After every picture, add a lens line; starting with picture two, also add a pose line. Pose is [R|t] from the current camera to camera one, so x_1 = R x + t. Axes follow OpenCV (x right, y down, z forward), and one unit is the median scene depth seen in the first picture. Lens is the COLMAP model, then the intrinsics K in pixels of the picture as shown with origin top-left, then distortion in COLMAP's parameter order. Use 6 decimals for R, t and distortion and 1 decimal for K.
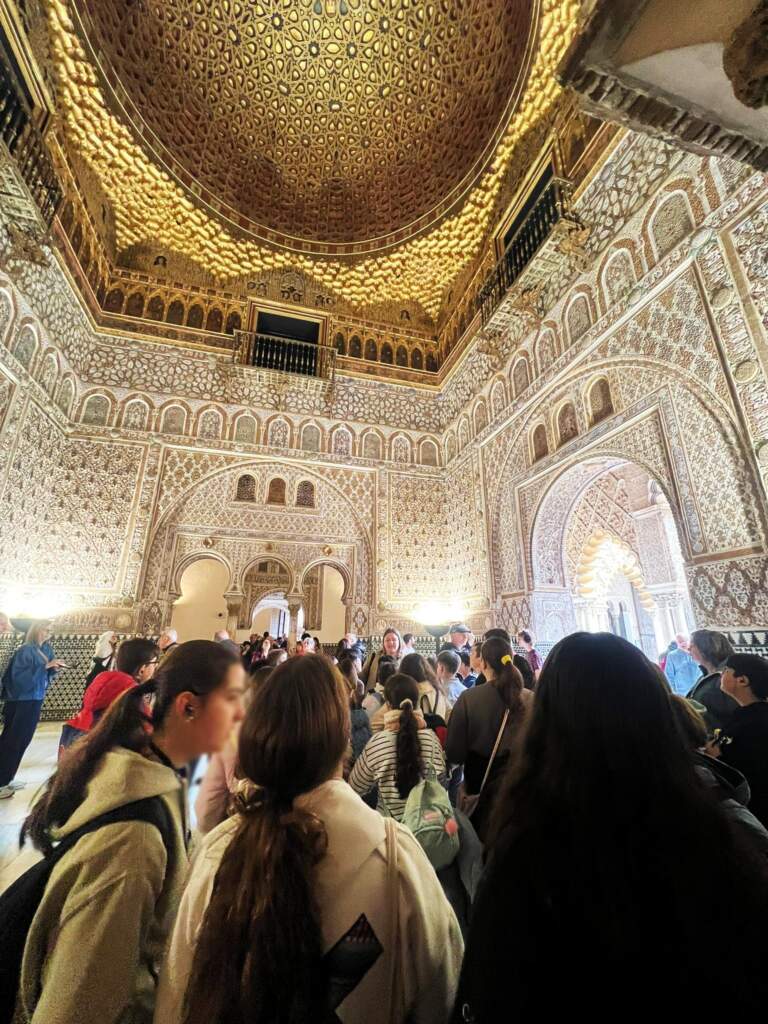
lens RADIAL K [[408.3, 0, 383.7], [0, 408.3, 509.8], [0, 0, 1]] dist [-0.012305, -0.000417]
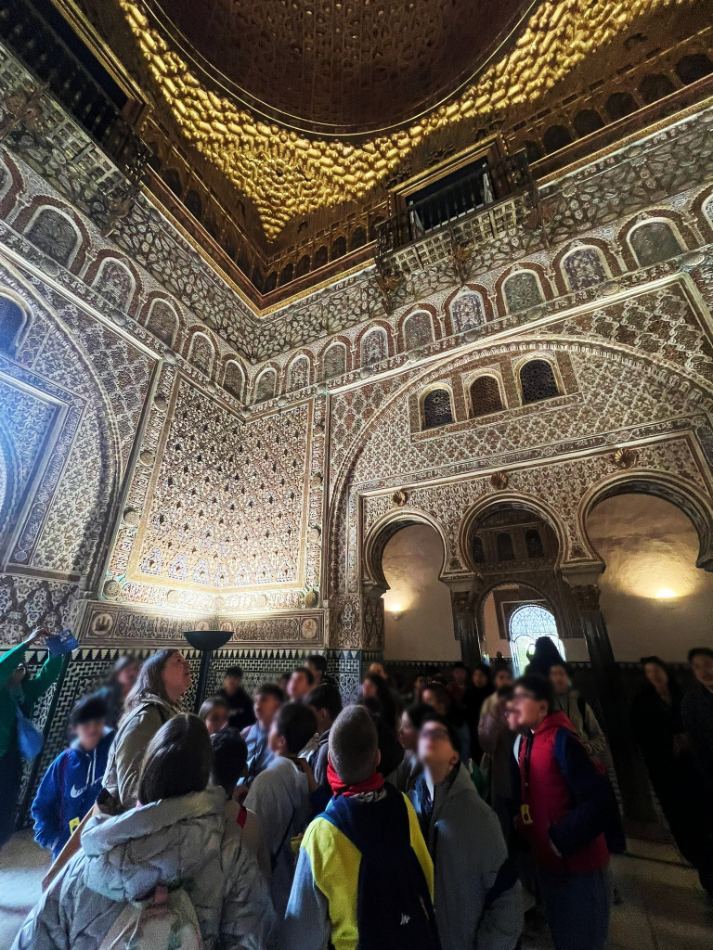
lens RADIAL K [[378.8, 0, 355.7], [0, 378.8, 479.9], [0, 0, 1]] dist [-0.012305, -0.000417]
pose [[0.733007, -0.276139, -0.621649, -0.100347], [0.201559, 0.961024, -0.189226, 0.151929], [0.649673, 0.013405, 0.760096, 0.498041]]
